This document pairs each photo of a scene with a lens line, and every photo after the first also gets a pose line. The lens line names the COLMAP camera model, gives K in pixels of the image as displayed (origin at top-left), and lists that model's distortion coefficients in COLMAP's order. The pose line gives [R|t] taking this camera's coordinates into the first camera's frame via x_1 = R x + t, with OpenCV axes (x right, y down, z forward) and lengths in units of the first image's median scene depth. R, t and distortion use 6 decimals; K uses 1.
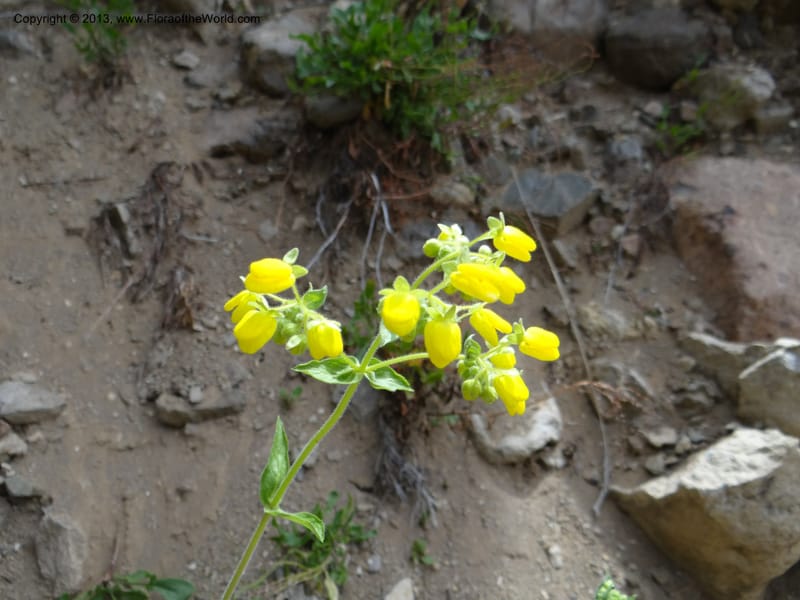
lens RADIAL K [[667.1, 0, 393.4], [0, 667.1, 288.4], [0, 0, 1]] dist [0.007151, -0.003459]
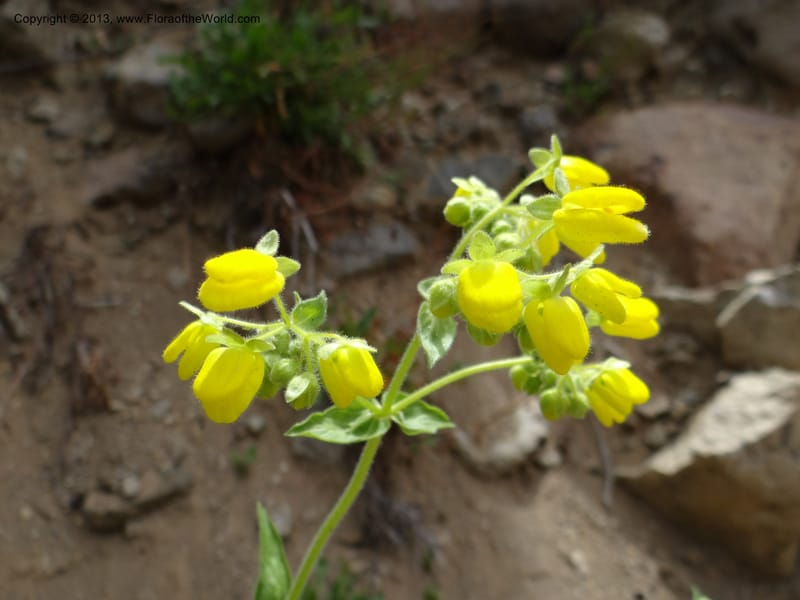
lens RADIAL K [[652.7, 0, 390.2], [0, 652.7, 287.8], [0, 0, 1]] dist [0.007222, -0.002938]
pose [[0.969727, -0.207359, 0.128961, -0.033213], [0.212058, 0.976970, -0.023690, 0.005790], [-0.121079, 0.050321, 0.991367, 0.126564]]
